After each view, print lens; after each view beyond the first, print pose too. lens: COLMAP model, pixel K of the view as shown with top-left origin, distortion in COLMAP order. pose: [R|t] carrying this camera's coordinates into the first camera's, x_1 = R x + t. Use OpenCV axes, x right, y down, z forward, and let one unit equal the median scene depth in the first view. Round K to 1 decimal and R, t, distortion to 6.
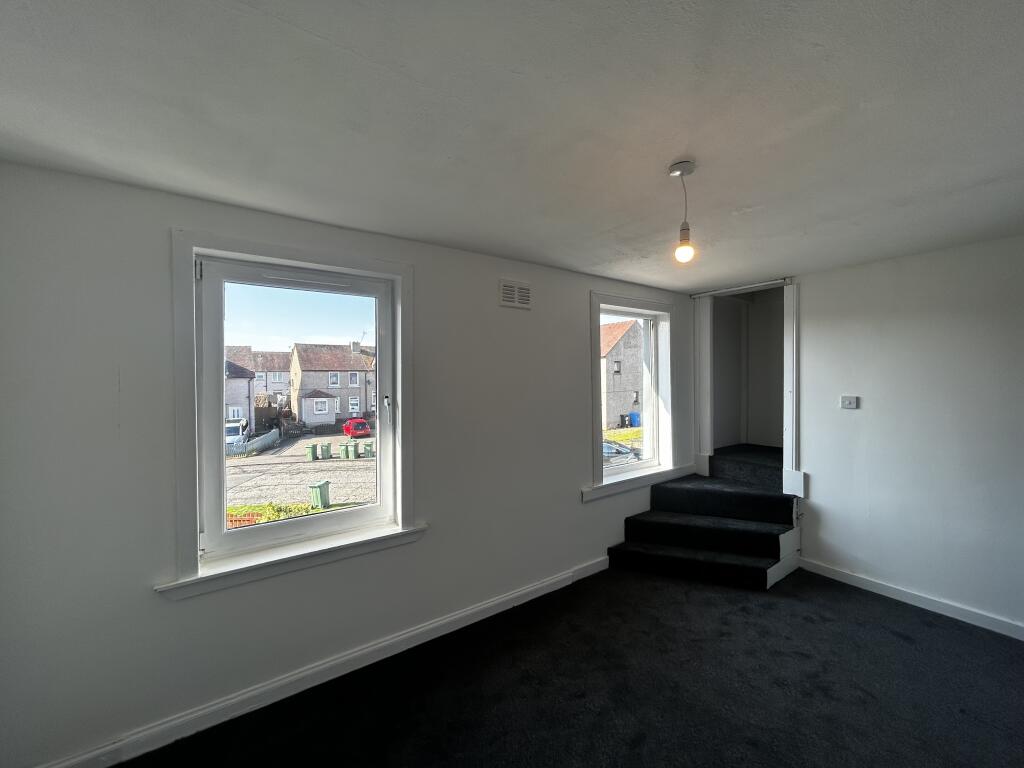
lens RADIAL K [[411.4, 0, 512.0], [0, 411.4, 384.0], [0, 0, 1]] dist [-0.000071, -0.000098]
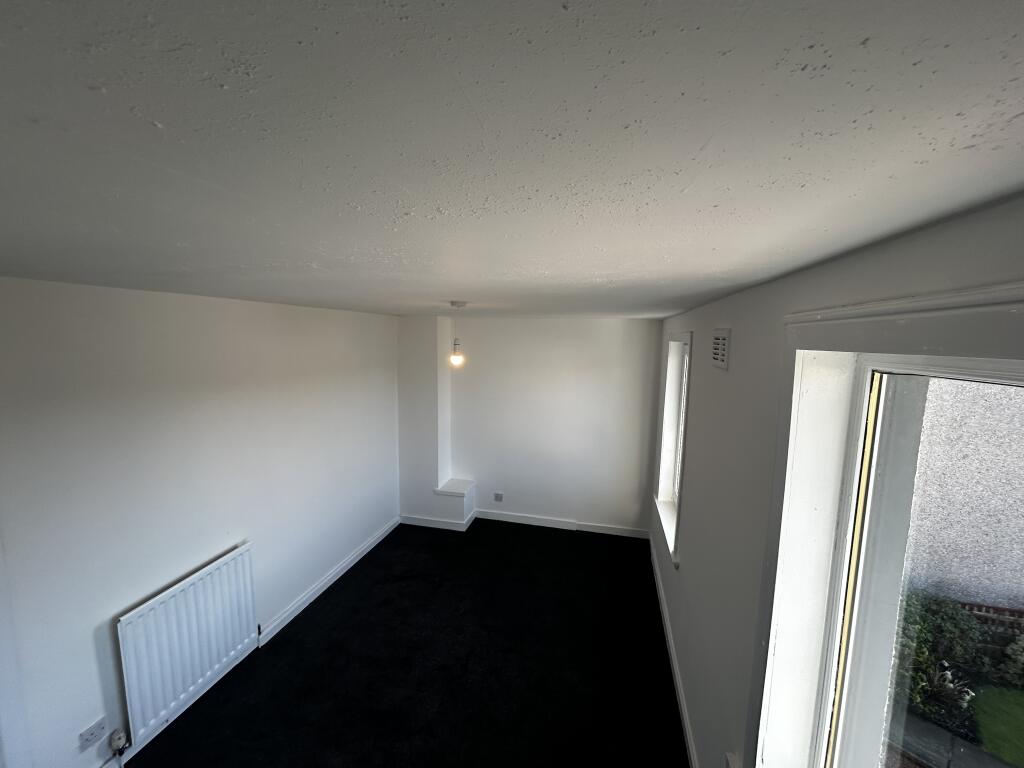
lens RADIAL K [[411.4, 0, 512.0], [0, 411.4, 384.0], [0, 0, 1]] dist [-0.000071, -0.000098]
pose [[-0.752507, 0.072470, -0.654585, 0.725057], [-0.017460, 0.991383, 0.129830, -0.241428], [0.658353, 0.109127, -0.744757, 1.289710]]
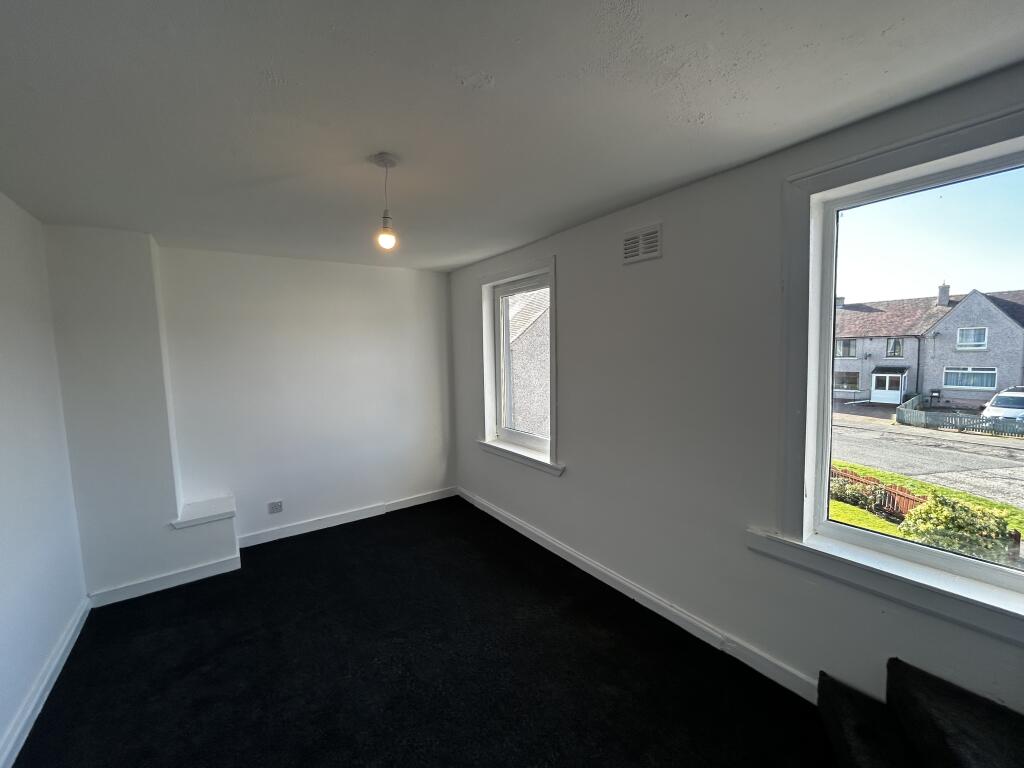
lens RADIAL K [[410.6, 0, 504.3], [0, 410.6, 375.1], [0, 0, 1]] dist [-0.000061, -0.000009]
pose [[-0.011585, 0.069229, -0.997534, 0.862618], [0.015812, 0.997488, 0.069042, -0.015260], [0.999808, -0.014973, -0.012650, 0.729041]]
